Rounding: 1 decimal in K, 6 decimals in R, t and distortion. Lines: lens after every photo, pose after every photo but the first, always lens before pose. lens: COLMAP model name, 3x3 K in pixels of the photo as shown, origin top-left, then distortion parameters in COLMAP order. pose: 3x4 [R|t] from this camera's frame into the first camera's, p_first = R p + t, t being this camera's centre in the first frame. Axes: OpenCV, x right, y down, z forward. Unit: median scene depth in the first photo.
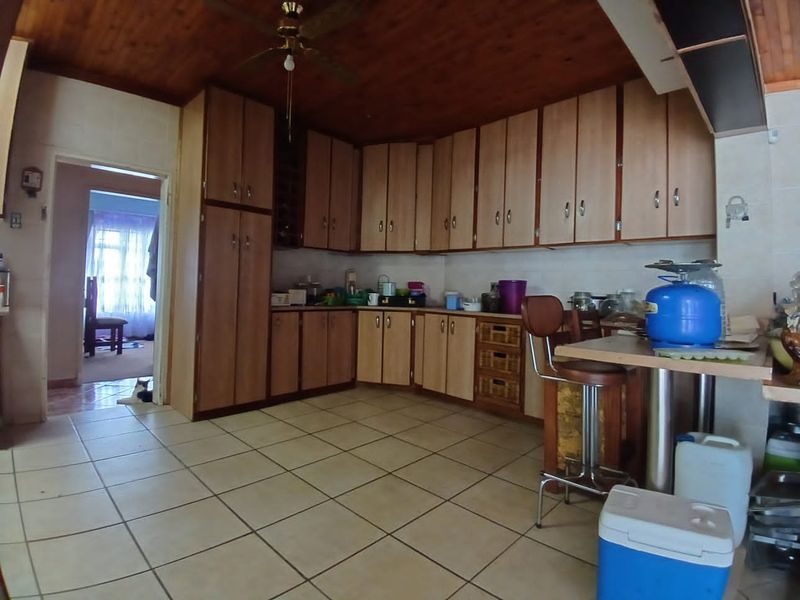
lens RADIAL K [[403.1, 0, 402.1], [0, 403.1, 279.0], [0, 0, 1]] dist [0.015040, -0.054652]
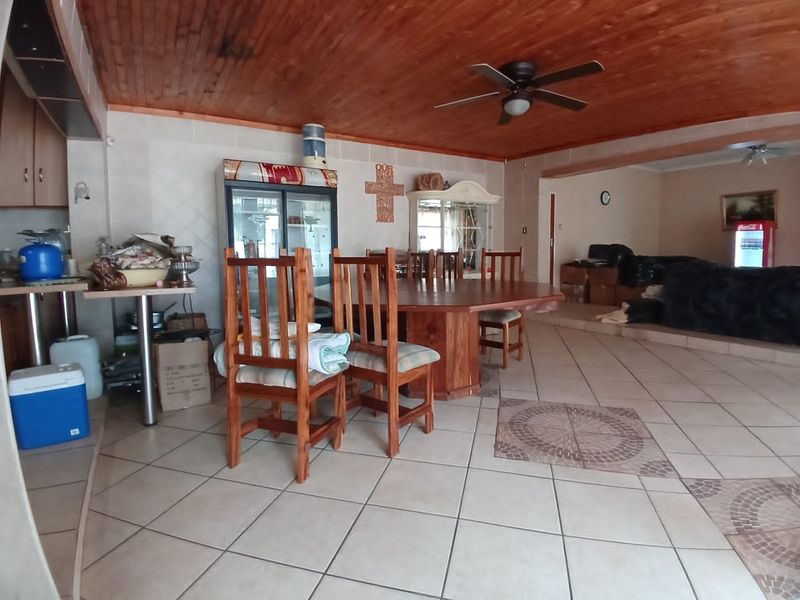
lens RADIAL K [[403.1, 0, 402.1], [0, 403.1, 279.0], [0, 0, 1]] dist [0.015040, -0.054652]
pose [[0.253923, -0.102393, 0.961789, -0.409079], [-0.014895, 0.993849, 0.109739, -0.034846], [-0.967110, -0.042191, 0.250836, -0.709919]]
